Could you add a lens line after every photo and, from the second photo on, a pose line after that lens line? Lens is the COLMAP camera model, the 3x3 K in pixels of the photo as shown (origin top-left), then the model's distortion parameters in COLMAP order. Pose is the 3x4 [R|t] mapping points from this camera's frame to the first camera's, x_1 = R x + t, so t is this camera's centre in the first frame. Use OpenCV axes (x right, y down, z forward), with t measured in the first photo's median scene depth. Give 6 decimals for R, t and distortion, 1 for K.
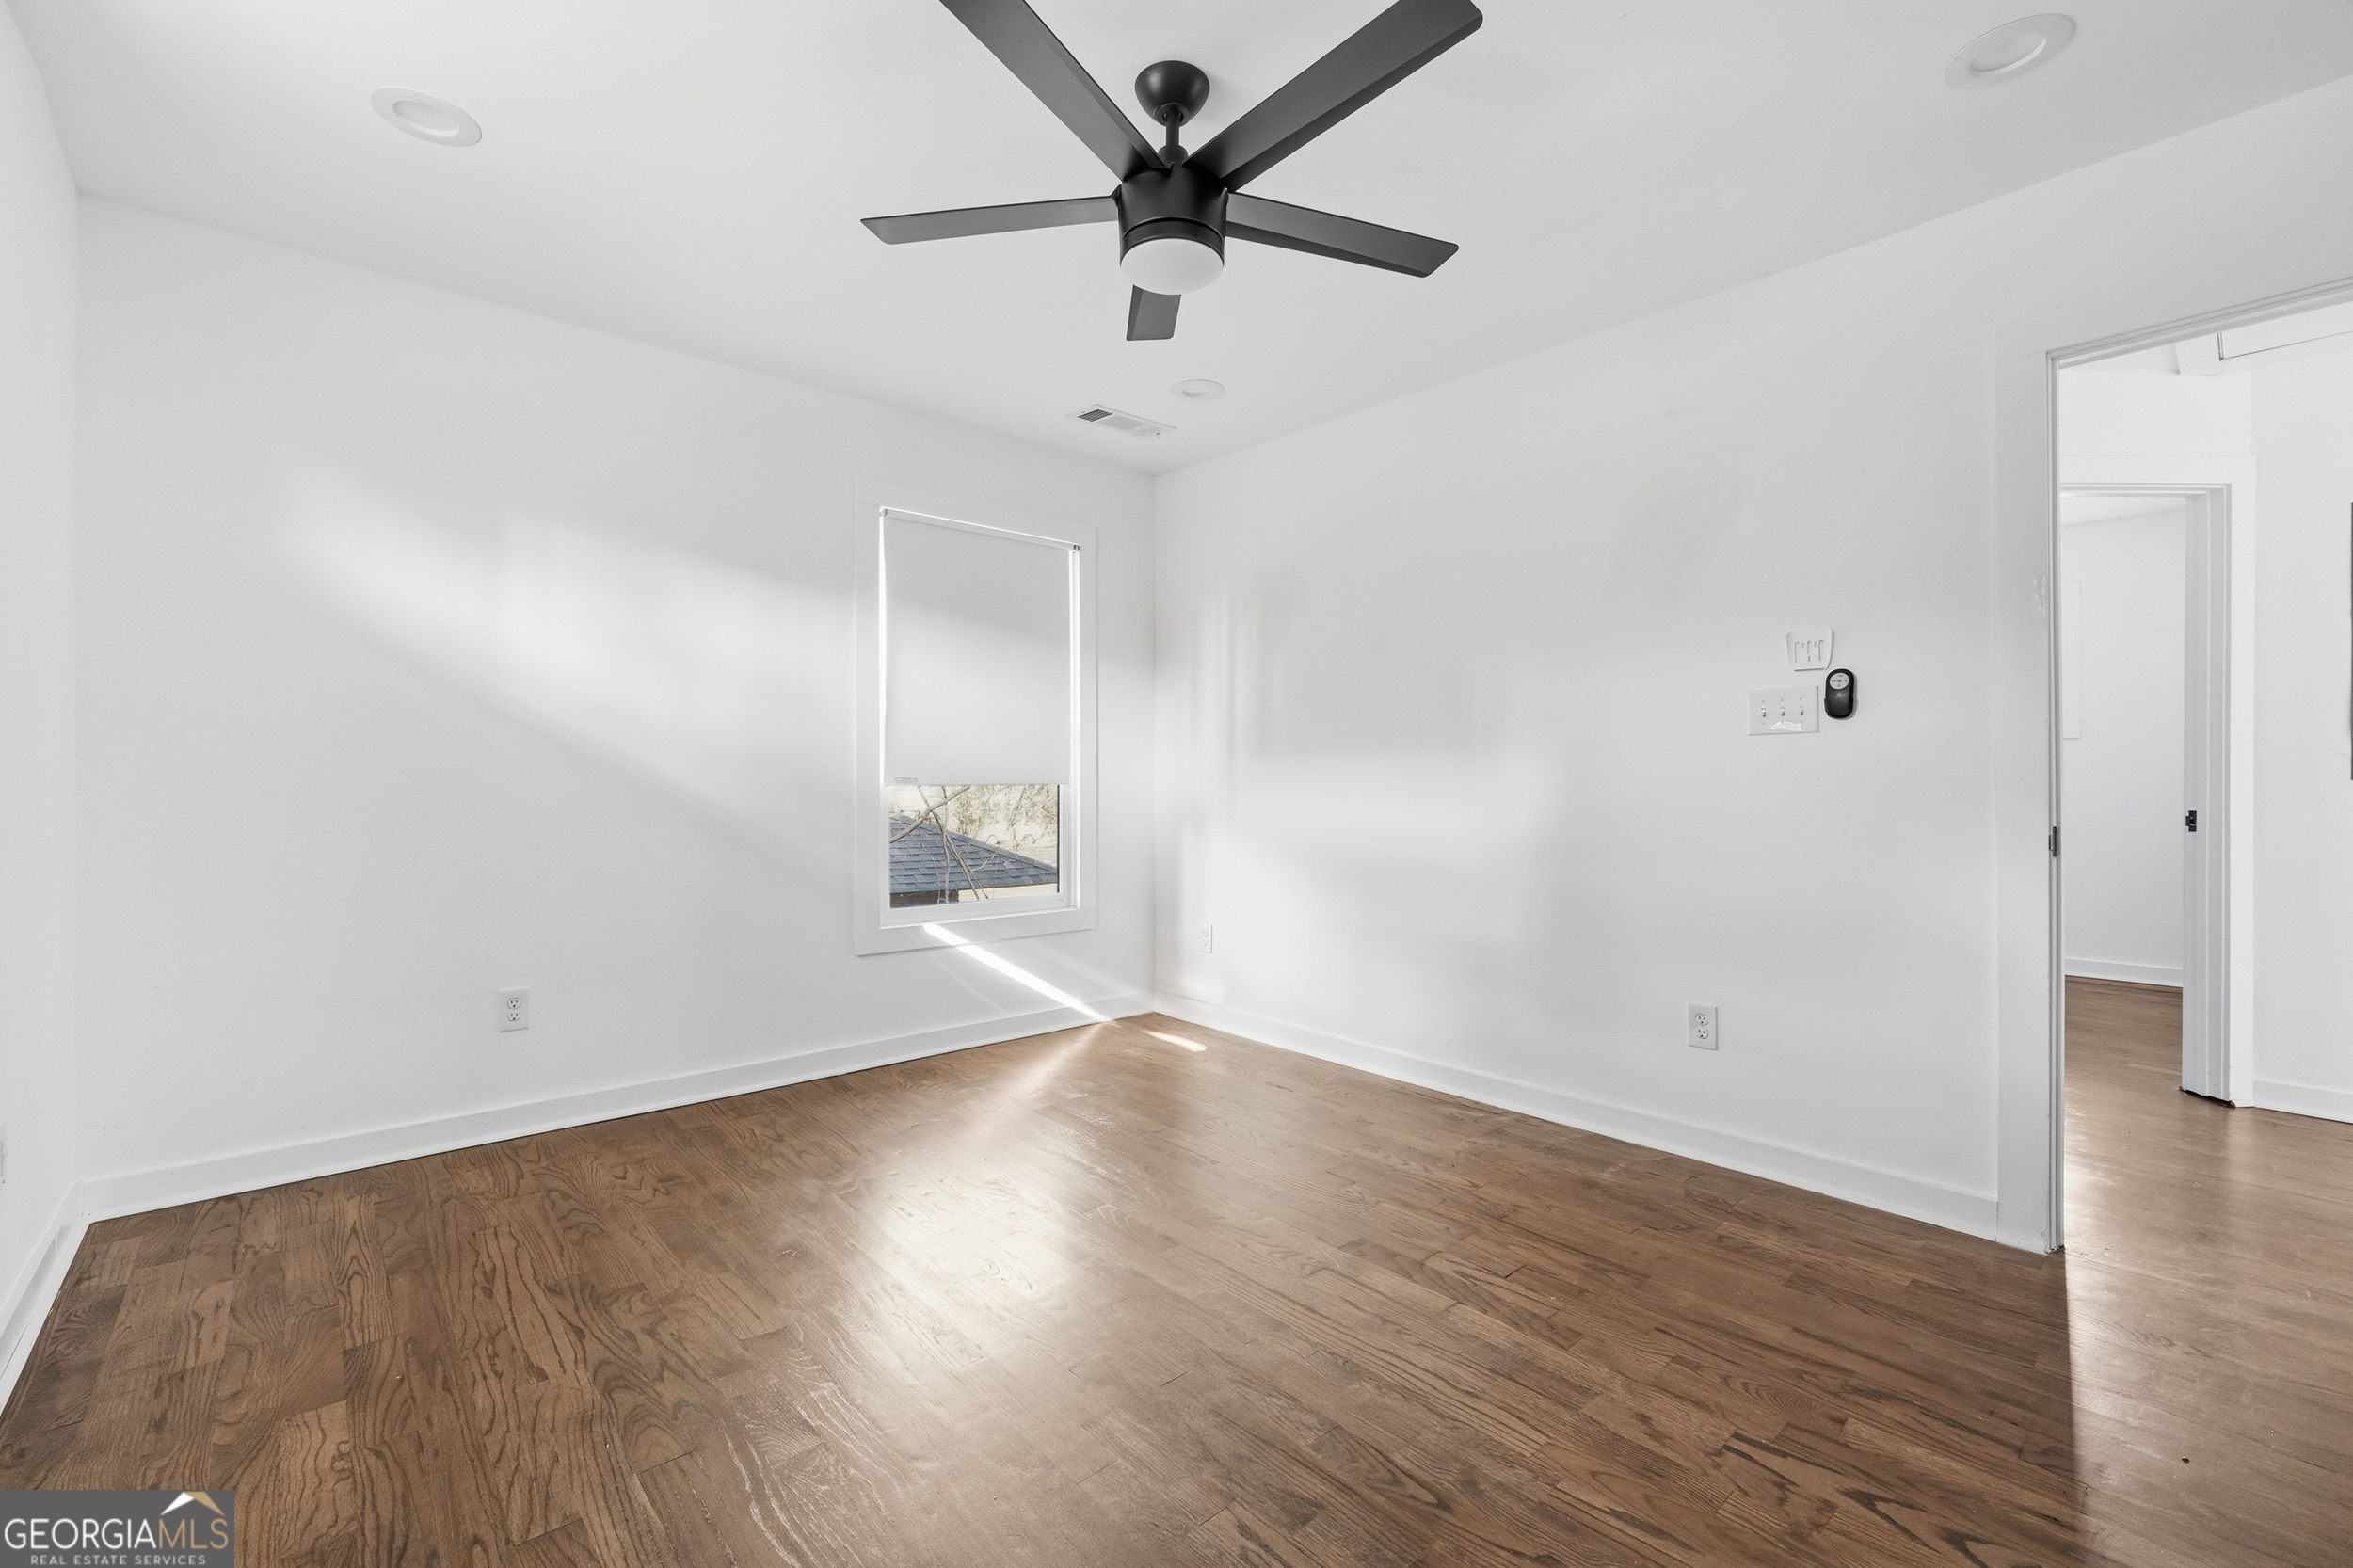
lens RADIAL K [[1004.3, 0, 1172.0], [0, 1004.3, 780.6], [0, 0, 1]] dist [-0.010723, 0.000747]
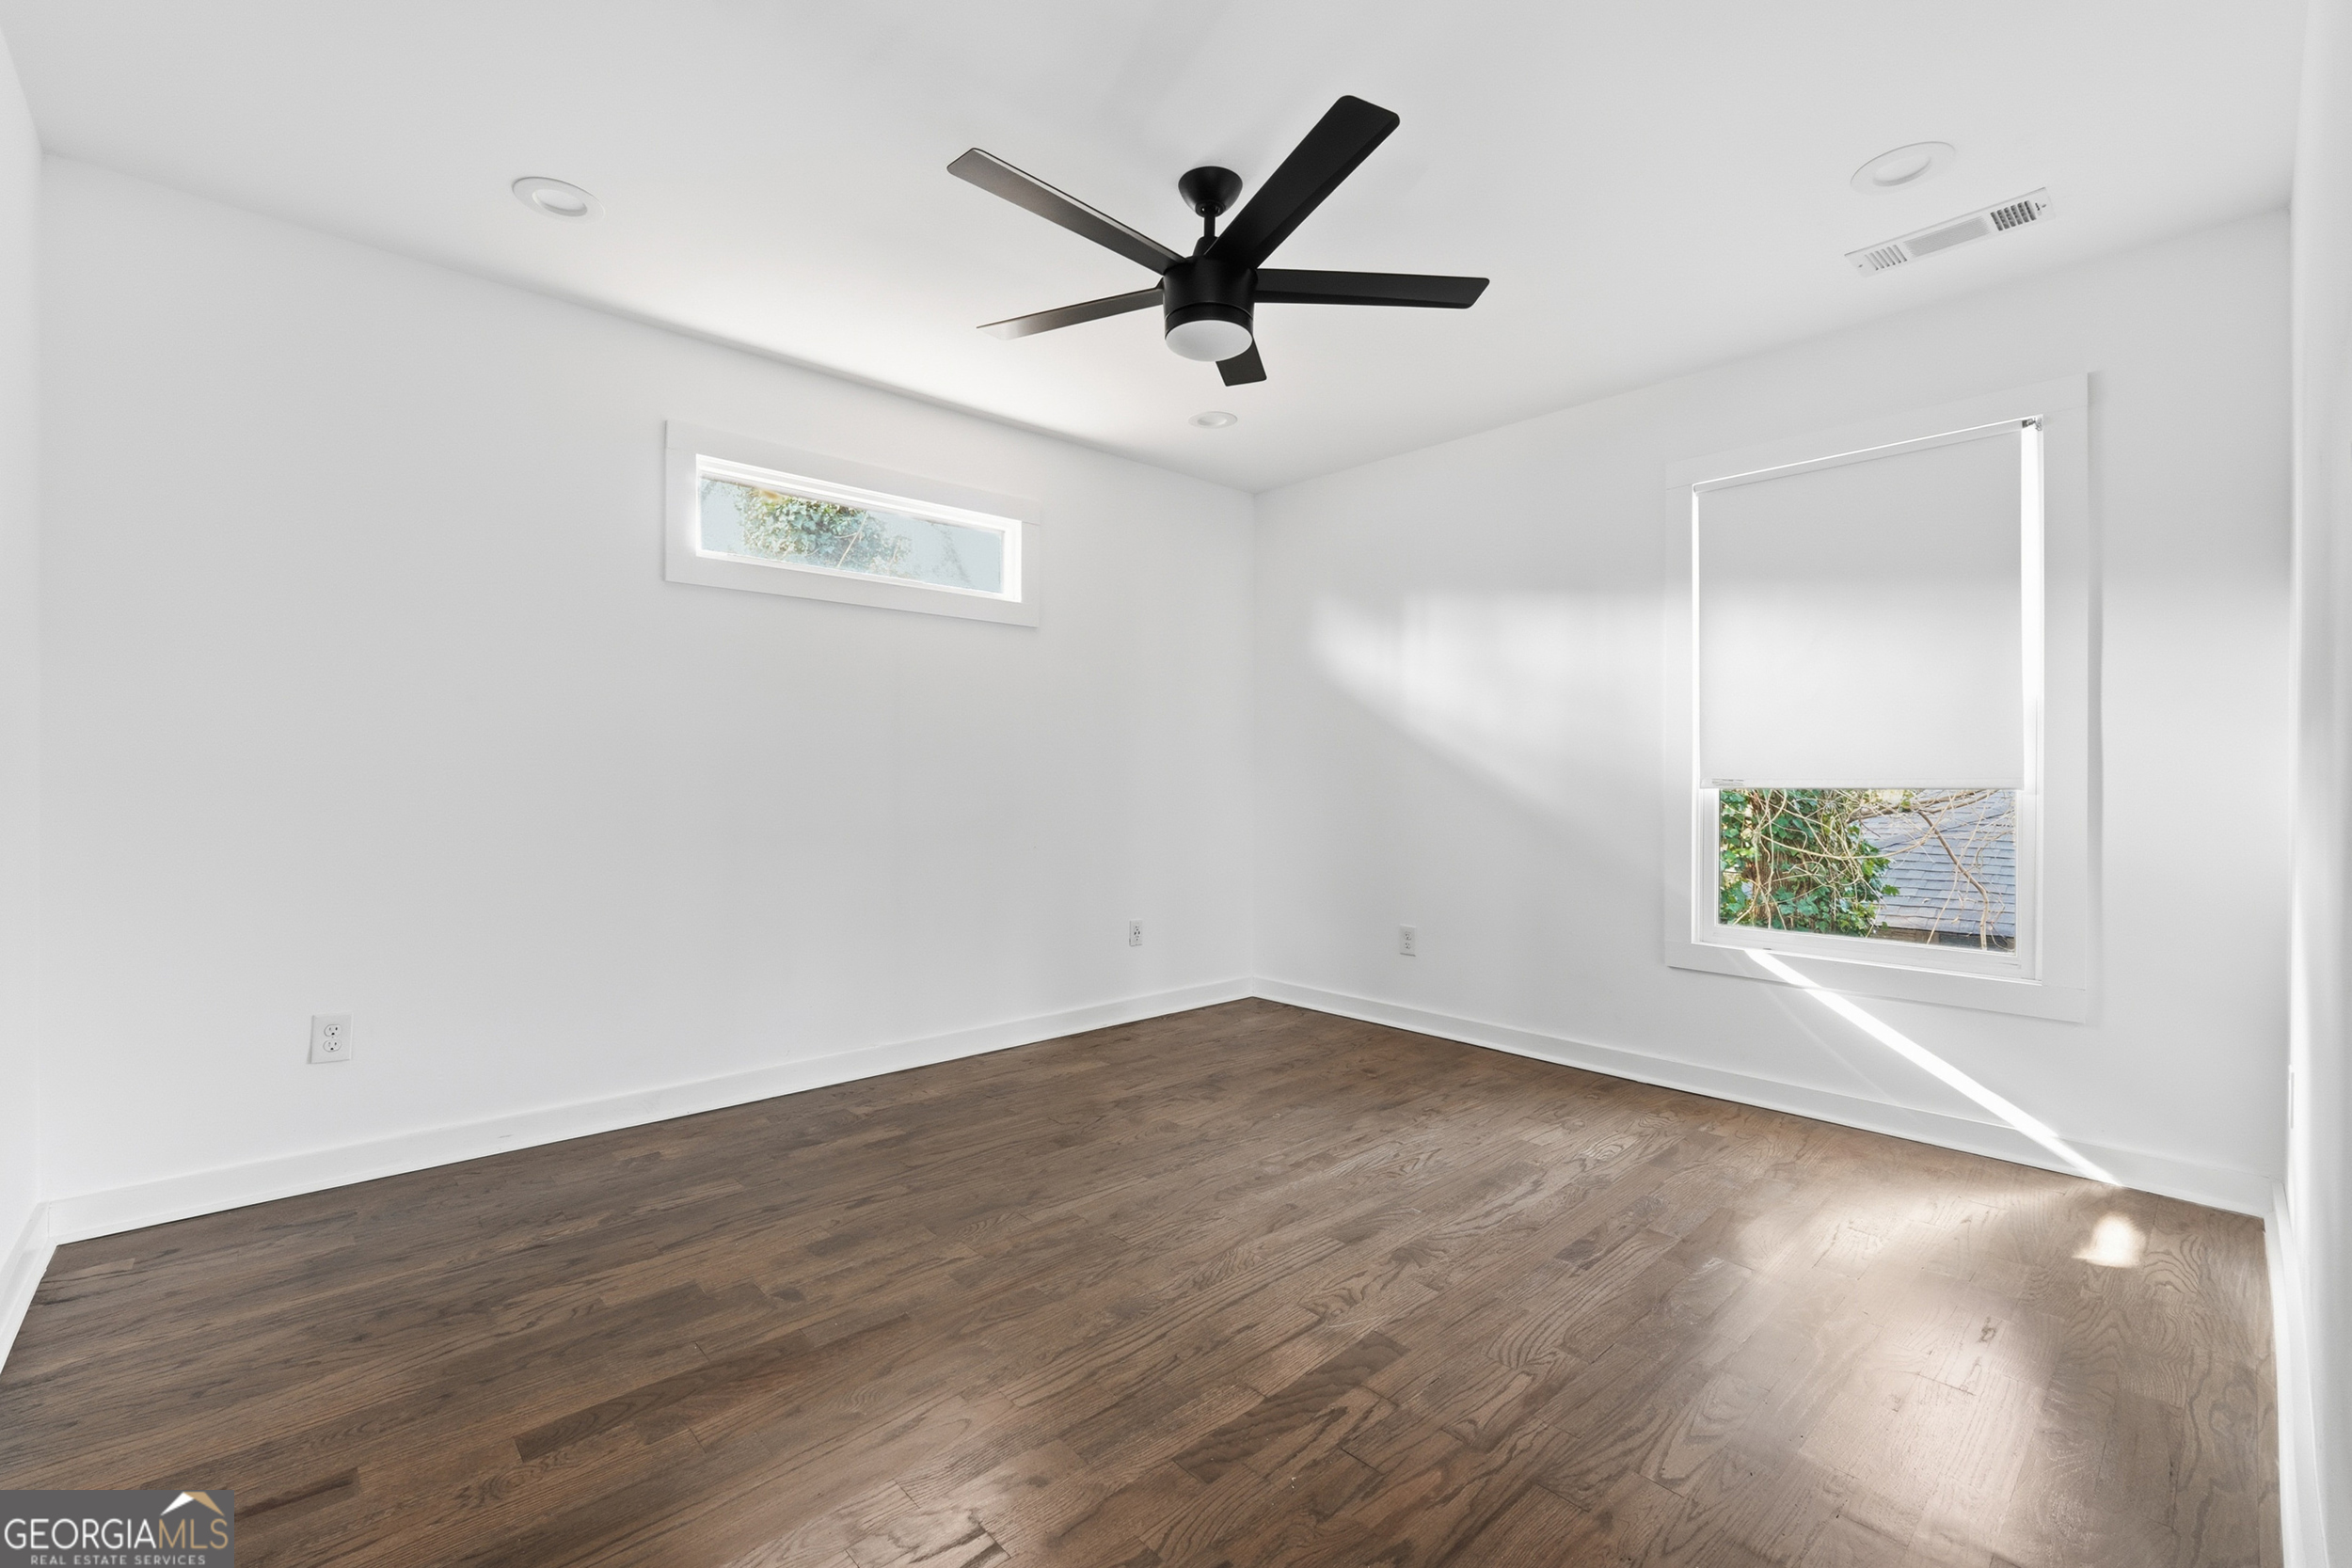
lens RADIAL K [[1003.8, 0, 1140.1], [0, 1003.8, 780.7], [0, 0, 1]] dist [-0.010723, 0.000747]
pose [[-0.009733, -0.000434, -0.999953, 0.814178], [-0.004072, 0.999992, -0.000395, 0.001590], [0.999944, 0.004068, -0.009734, 0.647803]]
